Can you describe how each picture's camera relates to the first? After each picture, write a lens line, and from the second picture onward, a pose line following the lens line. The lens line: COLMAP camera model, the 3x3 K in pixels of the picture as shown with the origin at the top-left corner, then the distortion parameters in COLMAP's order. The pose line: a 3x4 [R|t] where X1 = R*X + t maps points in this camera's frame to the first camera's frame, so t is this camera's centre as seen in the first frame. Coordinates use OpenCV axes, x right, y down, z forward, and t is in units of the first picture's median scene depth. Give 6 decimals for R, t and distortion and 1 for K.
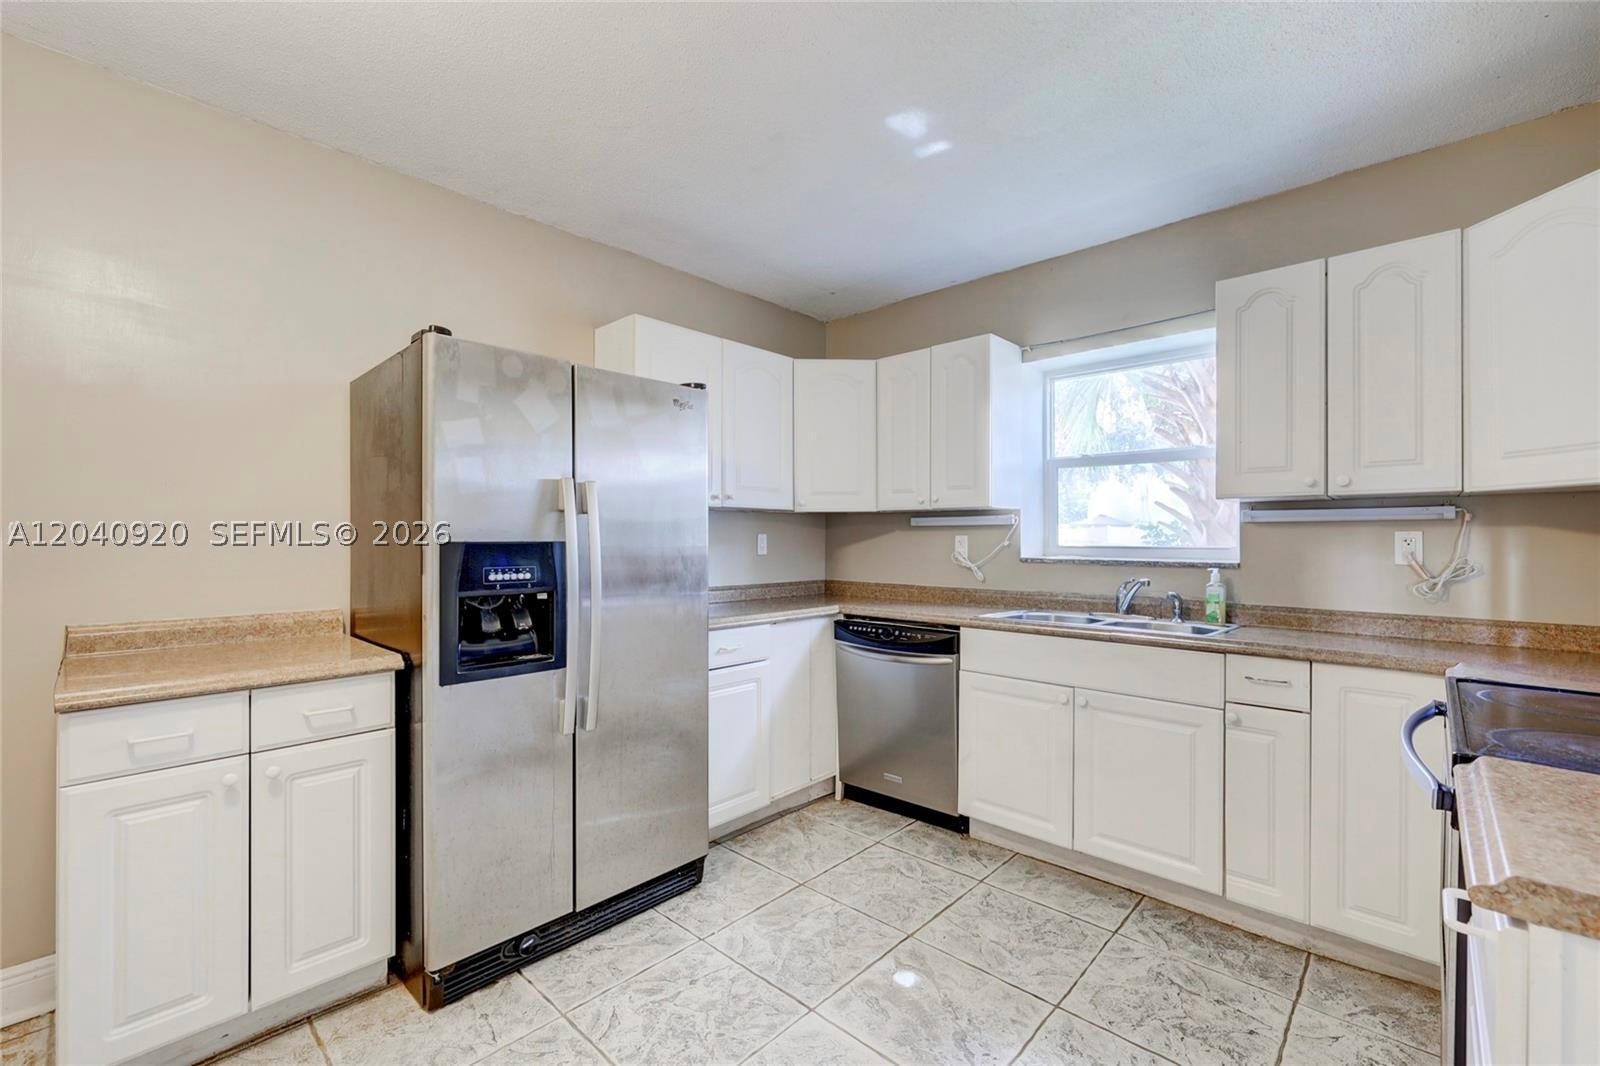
lens RADIAL K [[673.5, 0, 754.4], [0, 673.5, 530.2], [0, 0, 1]] dist [0.000306, 0.000010]
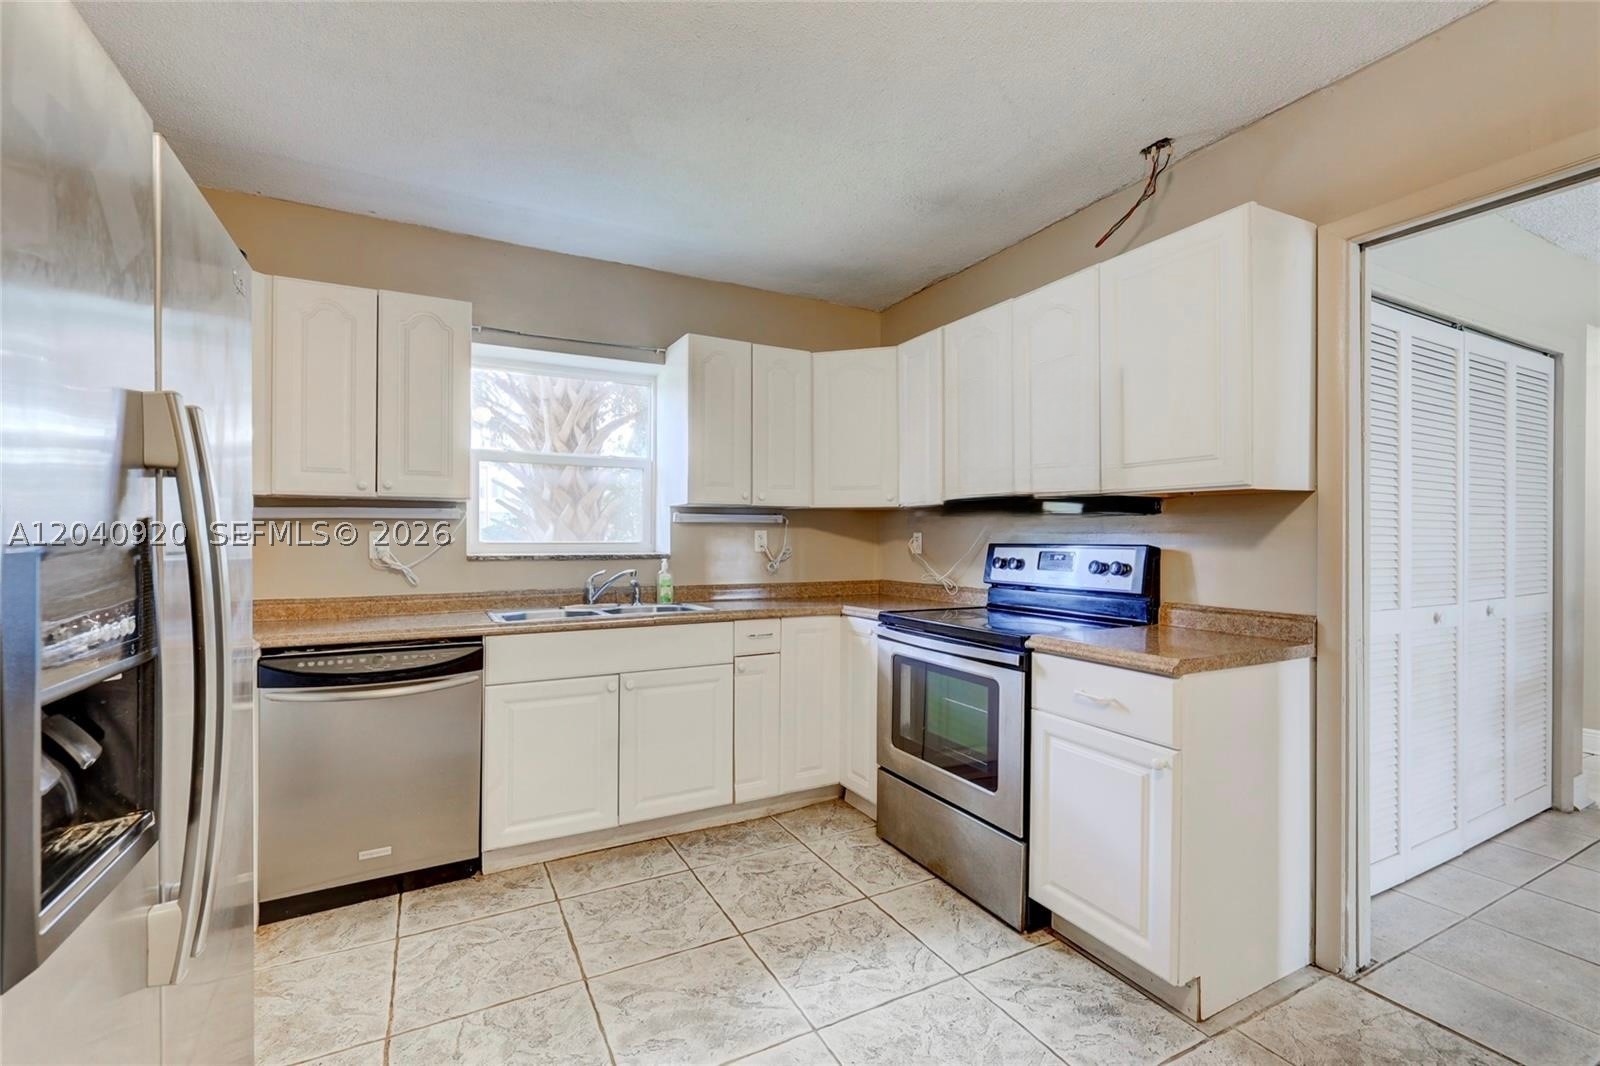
lens RADIAL K [[688.2, 0, 804.5], [0, 688.2, 527.7], [0, 0, 1]] dist [-0.002402, -0.000306]
pose [[0.298506, 0.009176, 0.954364, -0.435066], [-0.012552, 0.999905, -0.005688, 0.002735], [-0.954325, -0.010281, 0.298593, 0.354500]]
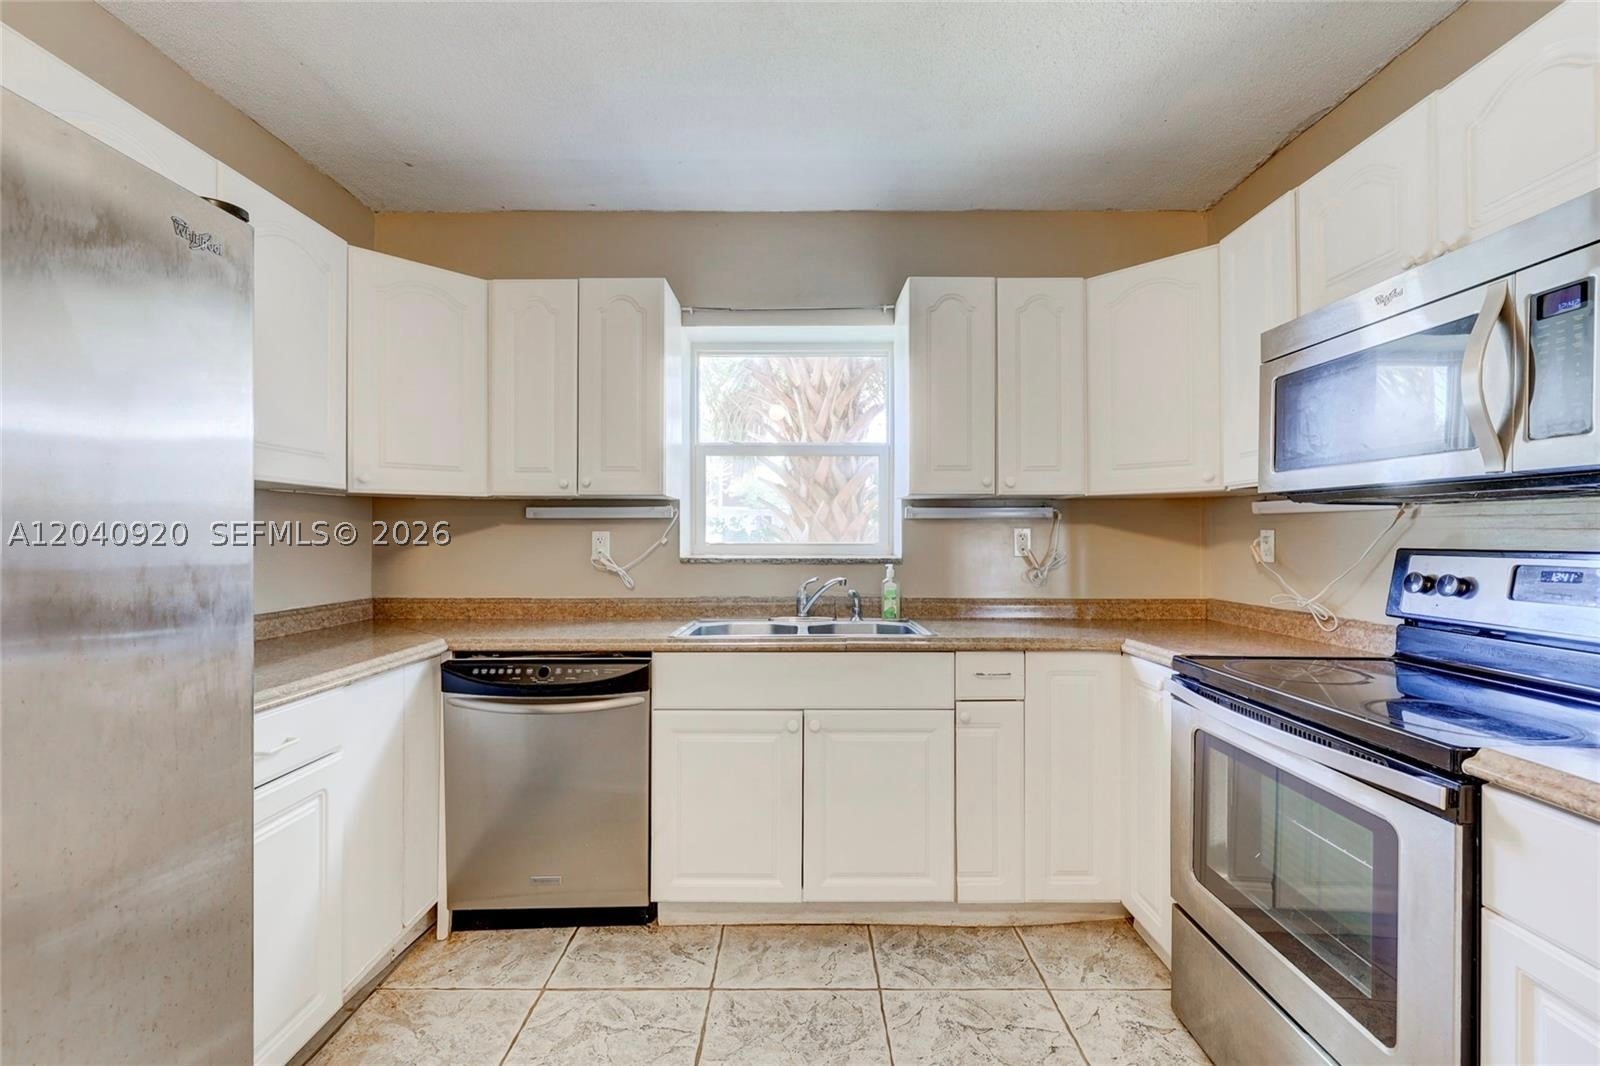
lens RADIAL K [[699.0, 0, 815.1], [0, 699.0, 524.4], [0, 0, 1]] dist [-0.000632, -0.000310]
pose [[0.699985, 0.006786, 0.714125, -0.132094], [-0.005973, 0.999976, -0.003647, 0.001683], [-0.714133, -0.001713, 0.700008, 0.334127]]
